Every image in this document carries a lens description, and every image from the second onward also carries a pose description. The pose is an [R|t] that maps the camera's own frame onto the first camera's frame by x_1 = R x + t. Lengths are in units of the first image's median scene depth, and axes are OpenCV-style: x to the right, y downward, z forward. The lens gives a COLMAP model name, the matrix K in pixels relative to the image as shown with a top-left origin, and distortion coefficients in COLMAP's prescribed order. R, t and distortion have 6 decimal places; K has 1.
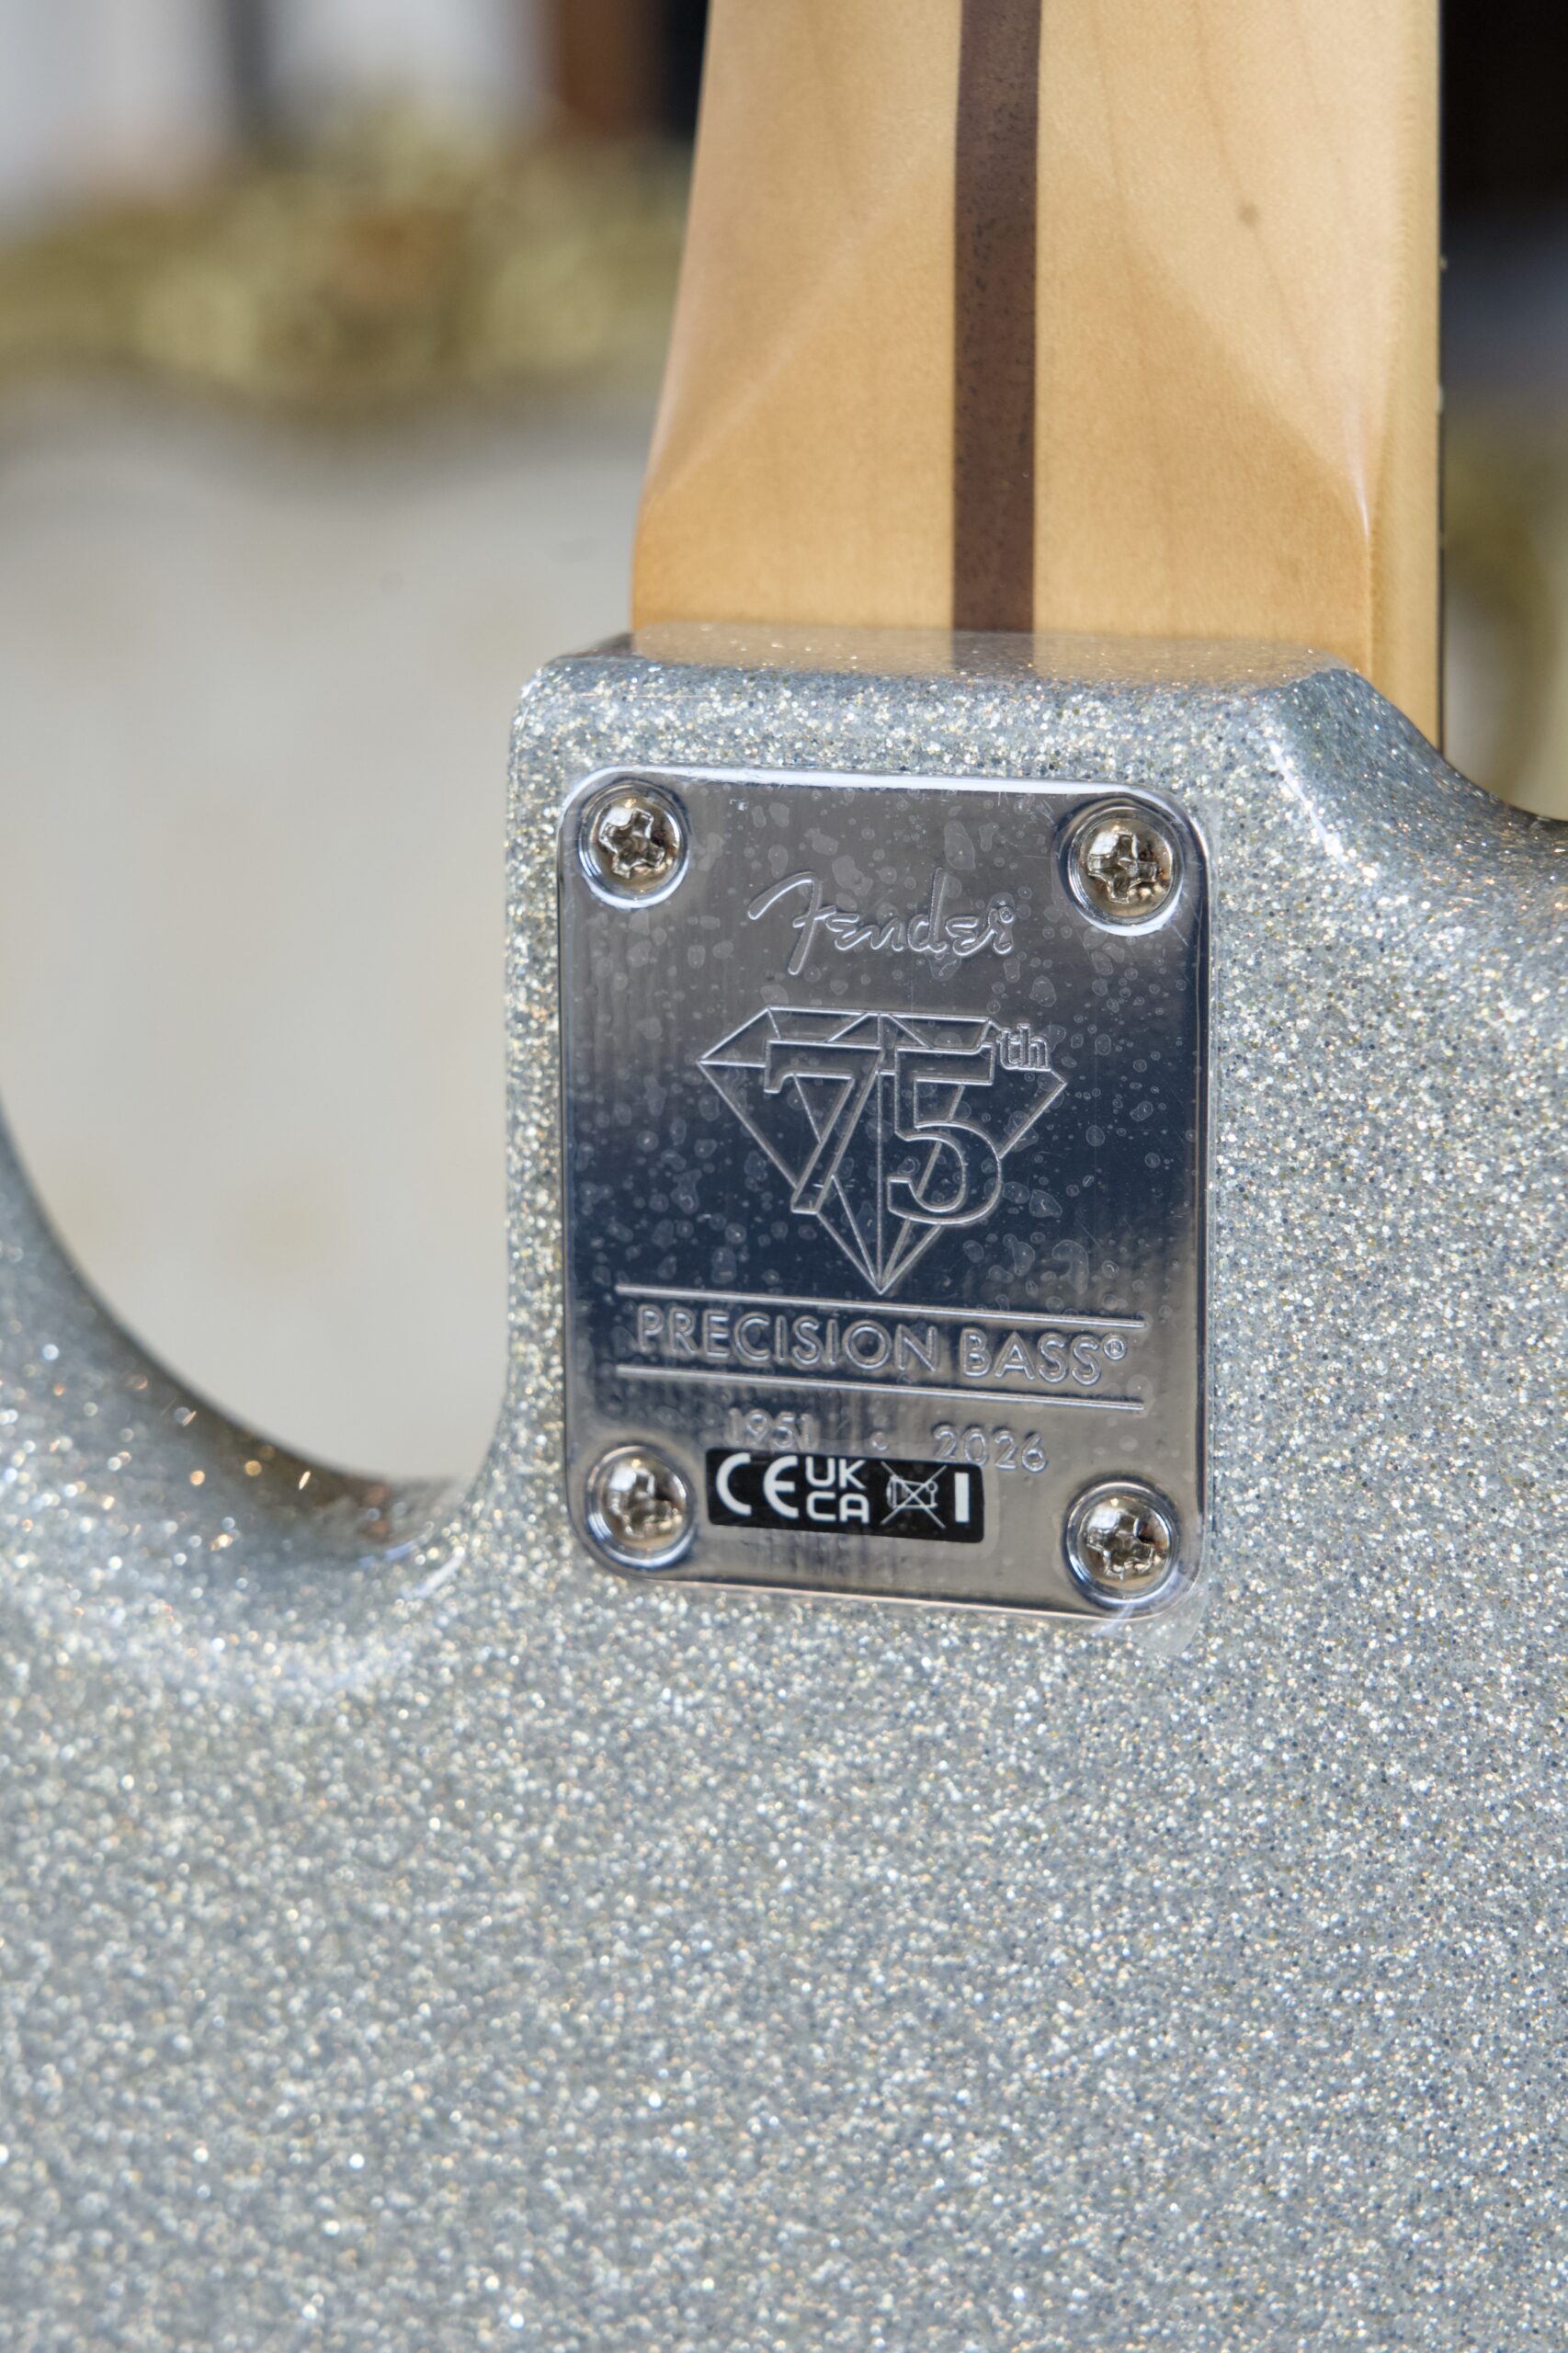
lens RADIAL K [[7150.5, 0, 784.2], [0, 7150.5, 1174.6], [0, 0, 1]] dist [-0.107381, 0.000000]
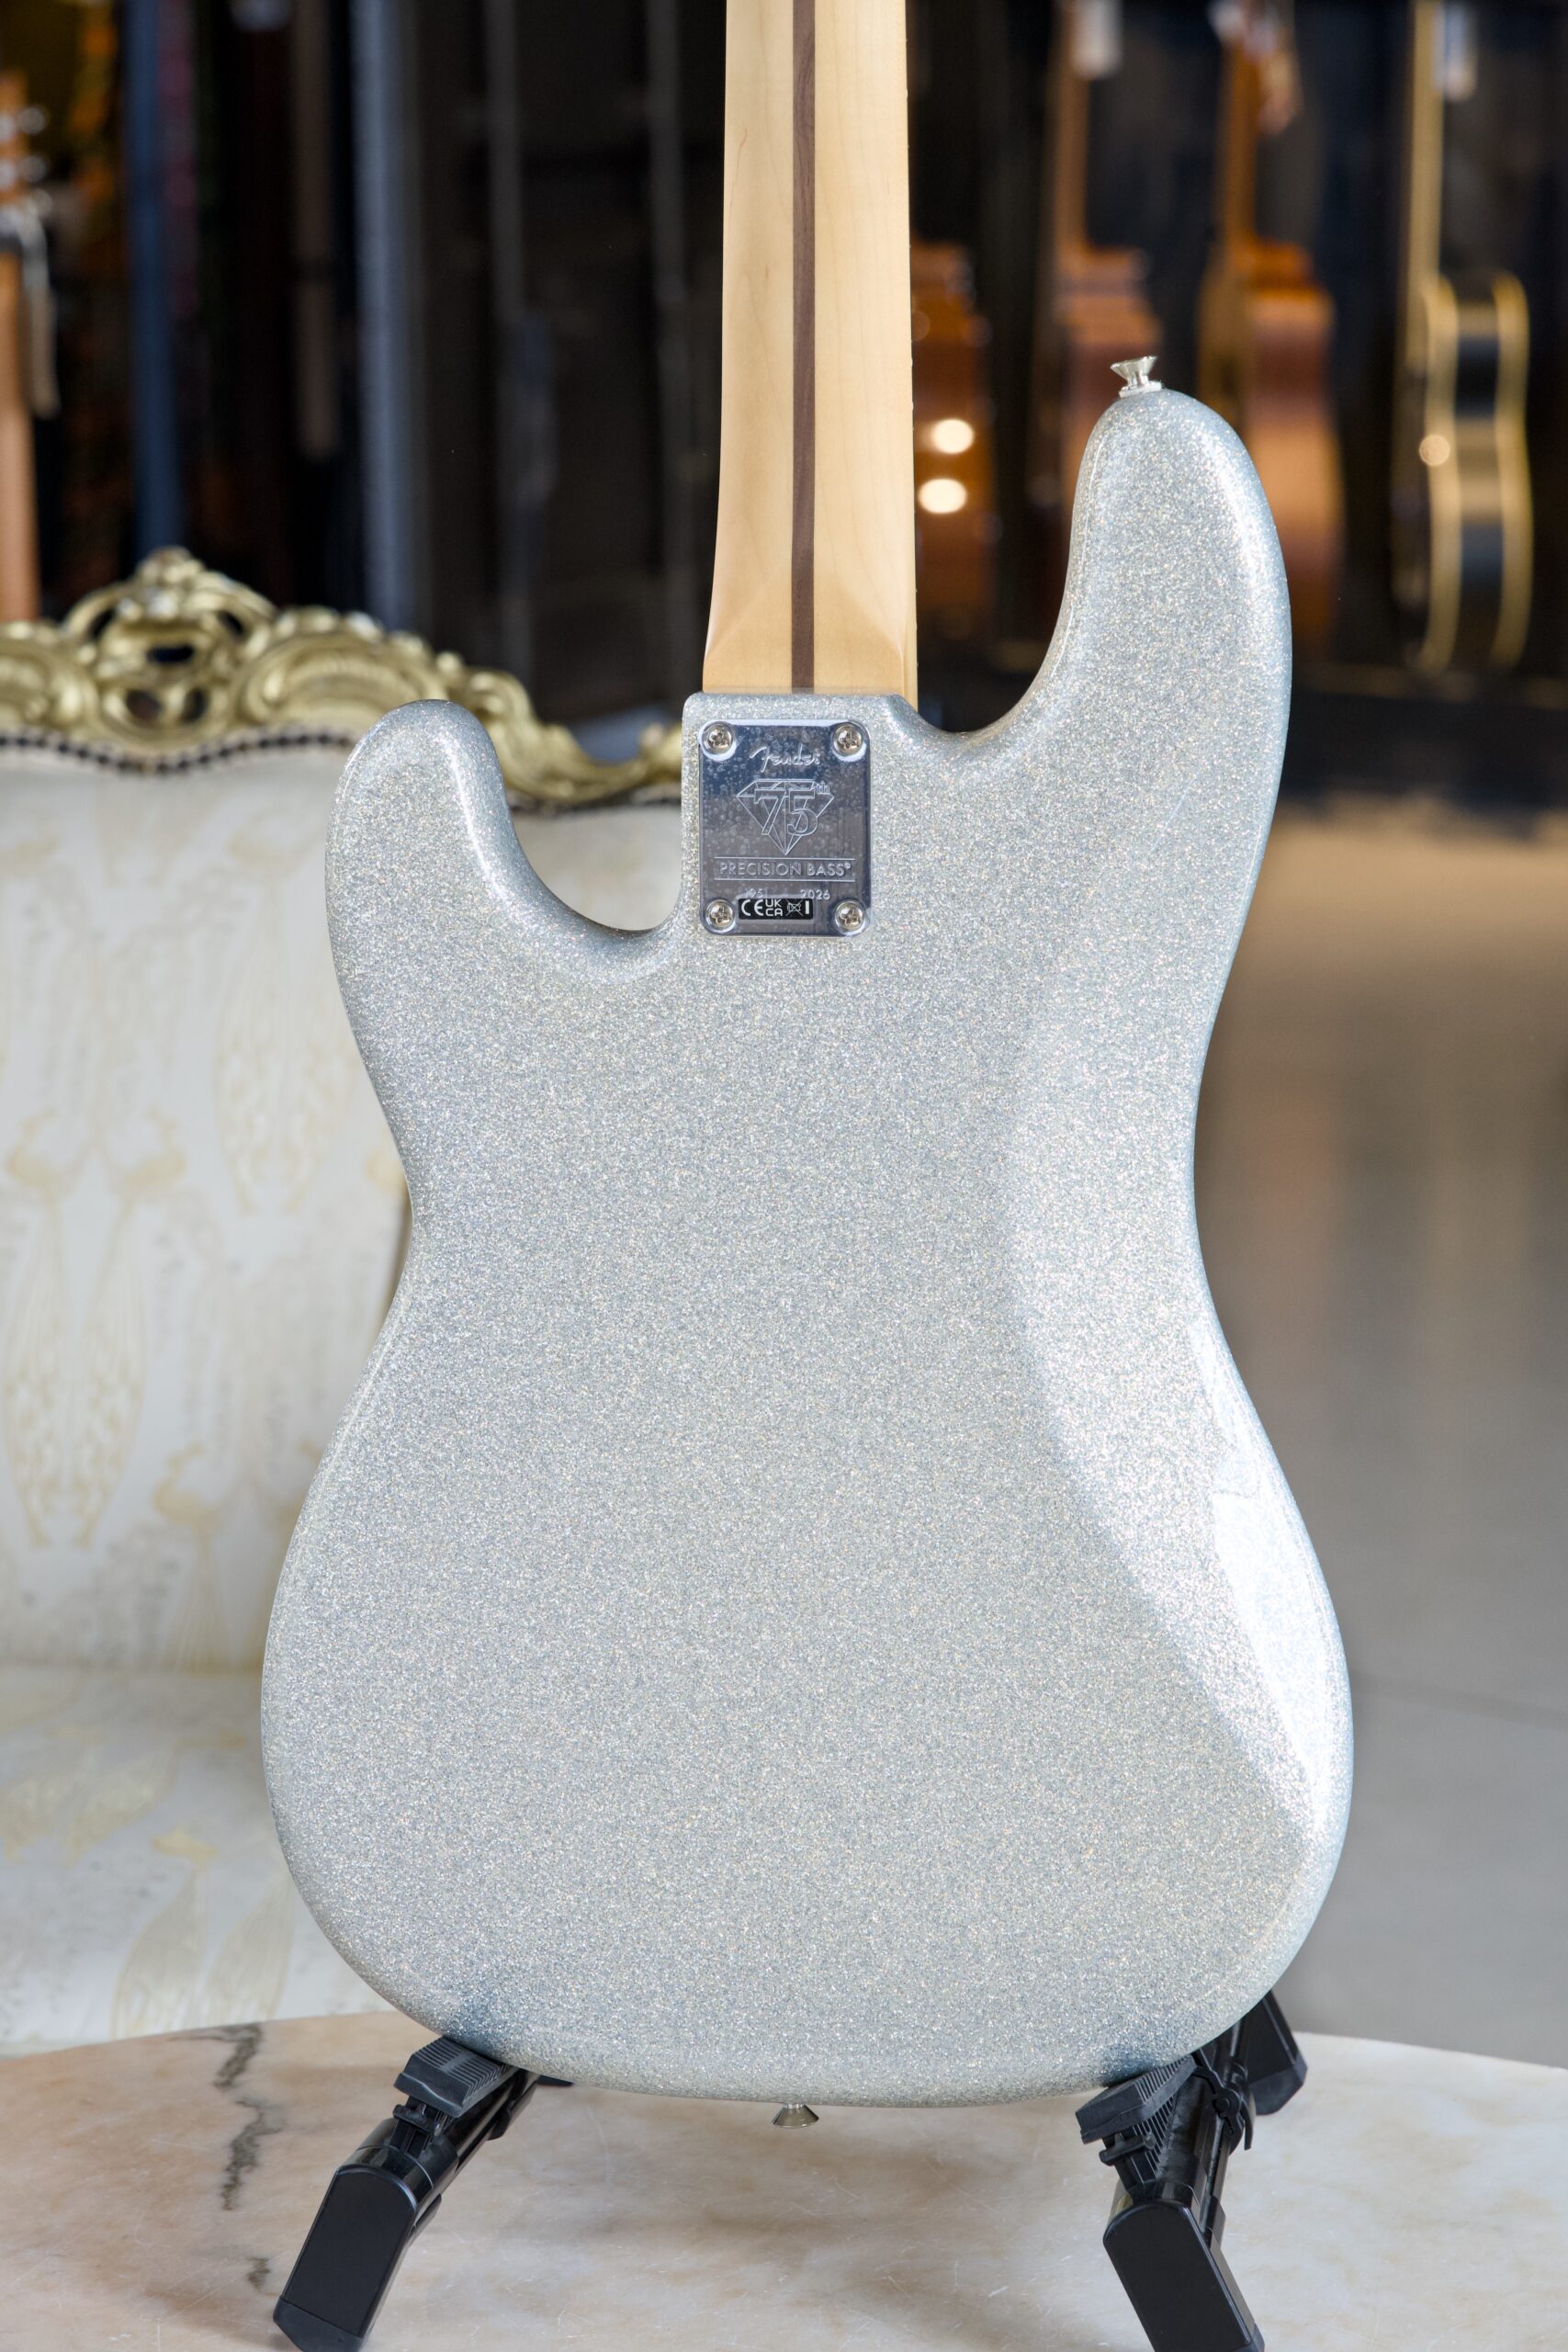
lens RADIAL K [[7146.9, 0, 786.6], [0, 7146.9, 1178.6], [0, 0, 1]] dist [-0.107381, 0.000000]
pose [[0.993029, -0.020156, 0.116130, -0.437102], [0.028067, 0.997366, -0.066890, 0.448824], [-0.114476, 0.069683, 0.990979, -2.810697]]
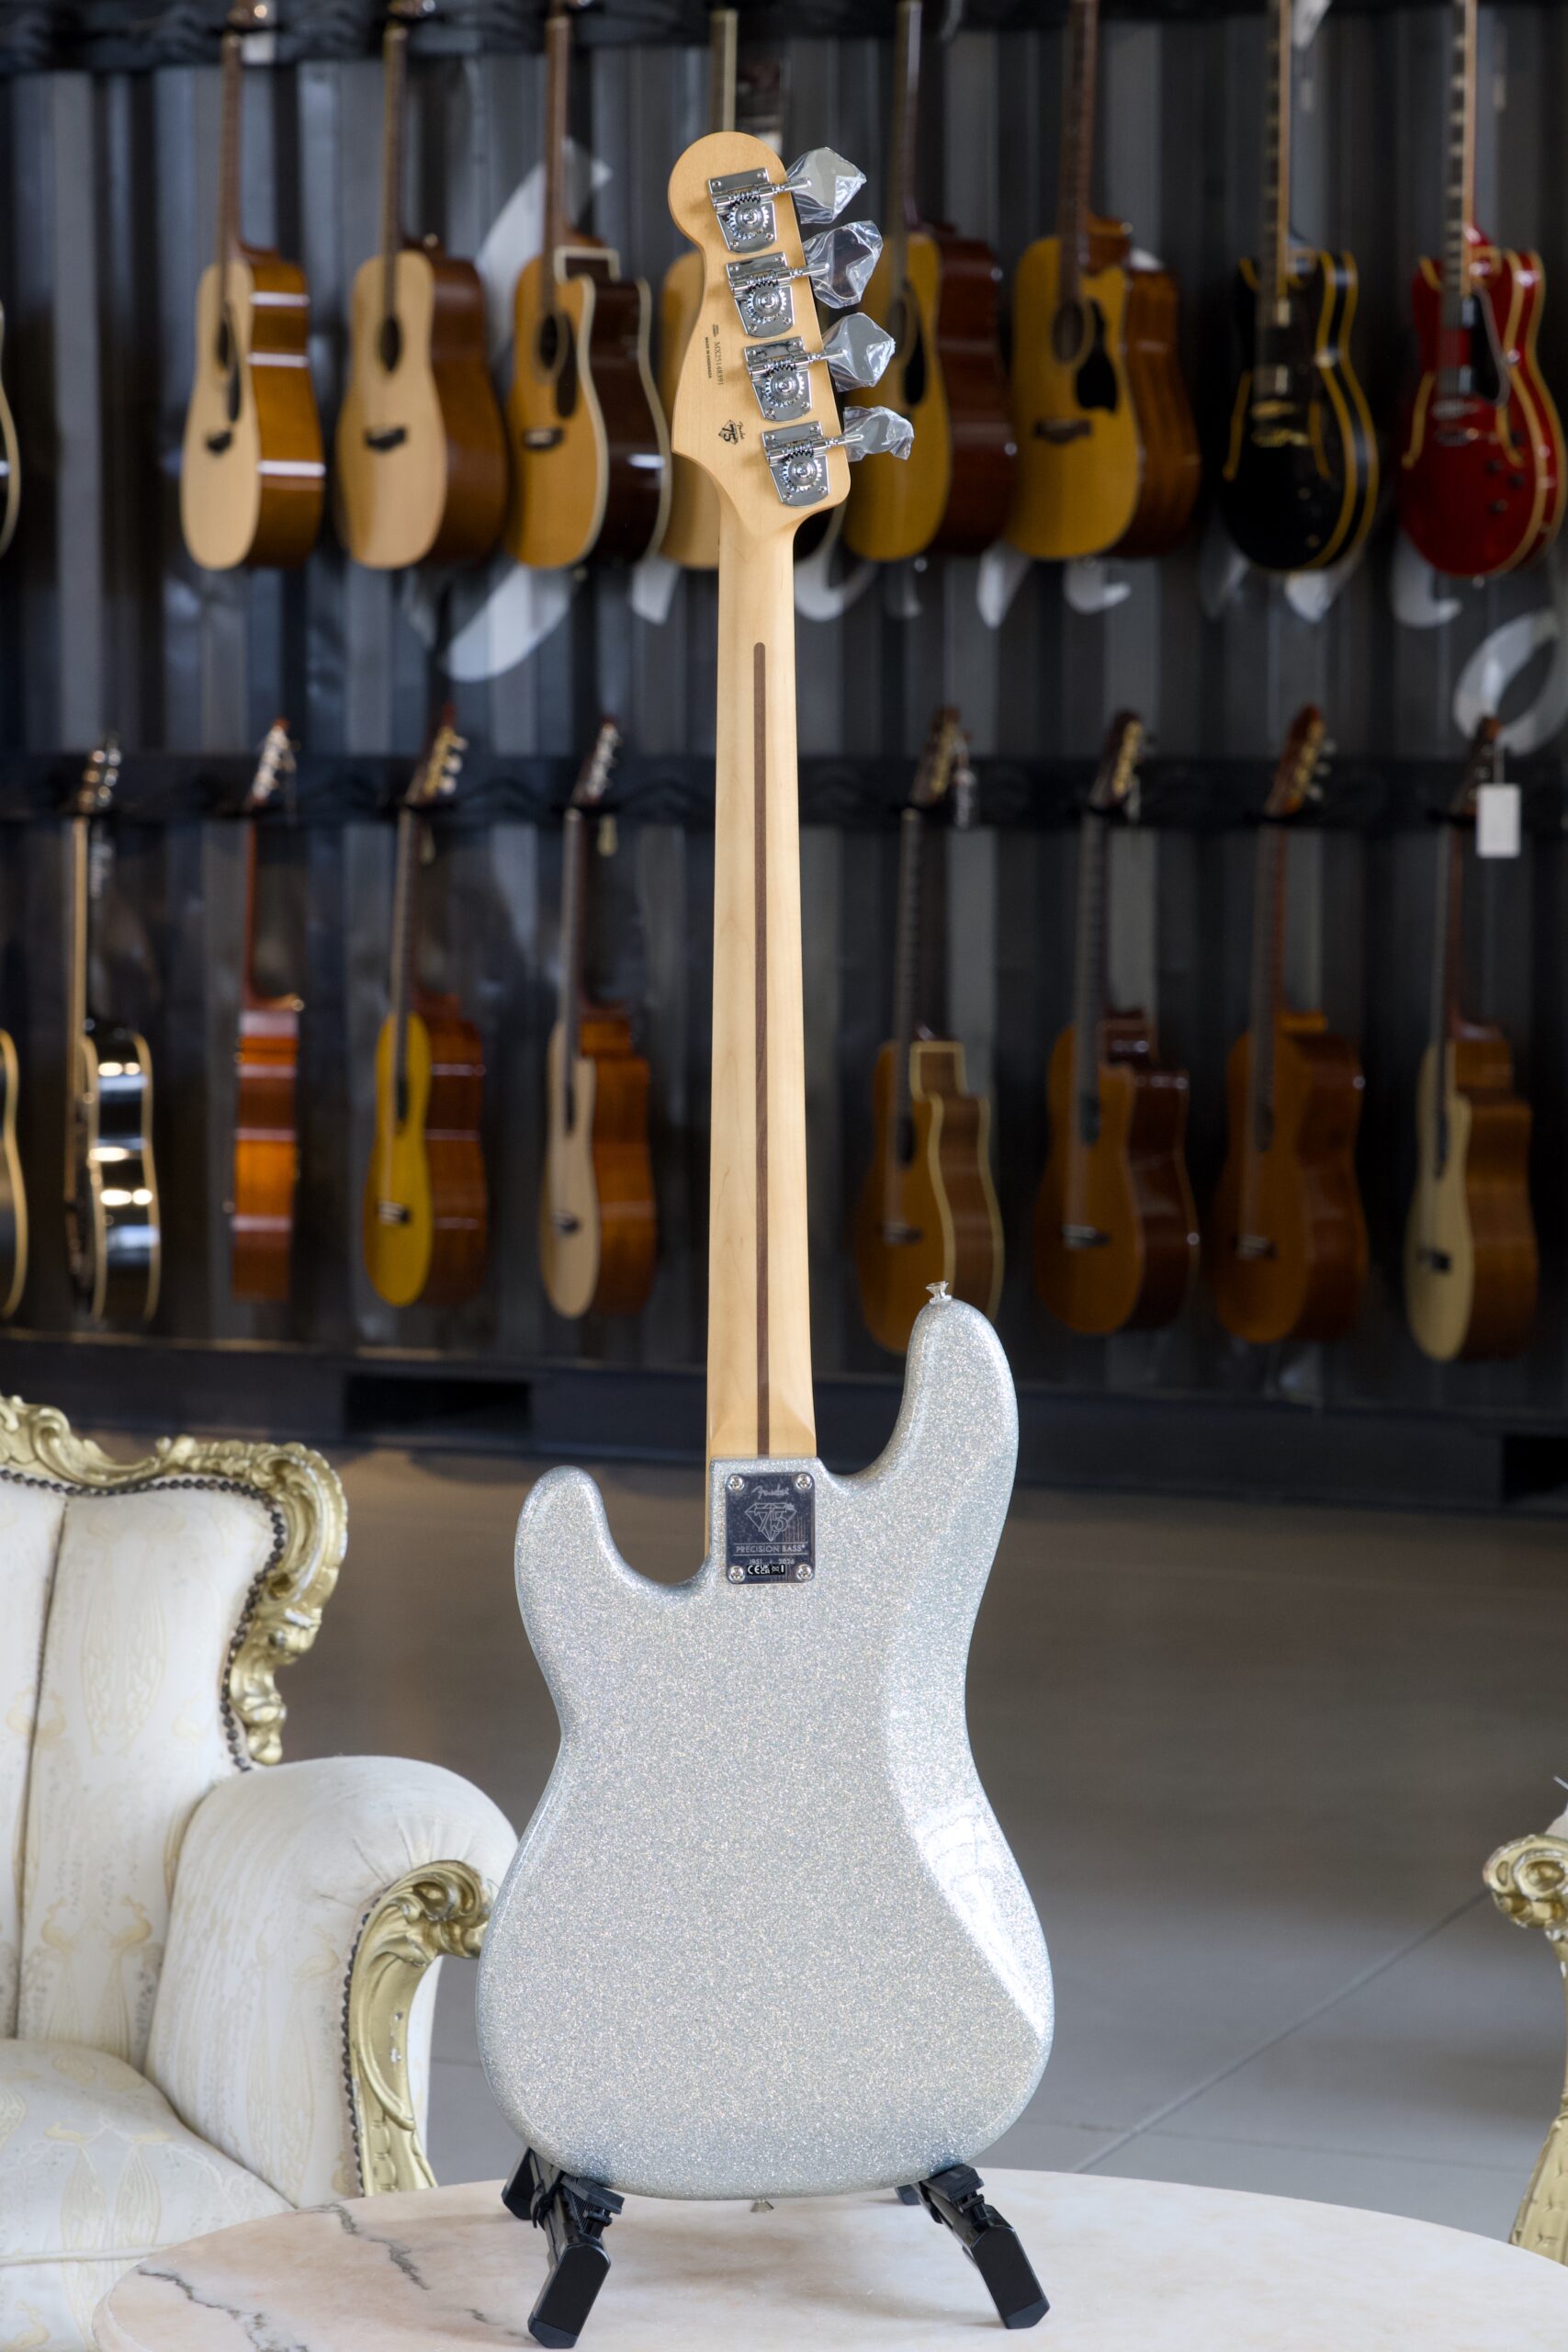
lens RADIAL K [[5781.3, 0, 784.1], [0, 5781.3, 1169.6], [0, 0, 1]] dist [-0.045665, 0.000000]
pose [[0.928549, -0.024022, 0.370433, -2.208262], [0.083197, 0.985985, -0.144608, 0.509629], [-0.361767, 0.165095, 0.917534, -4.631100]]
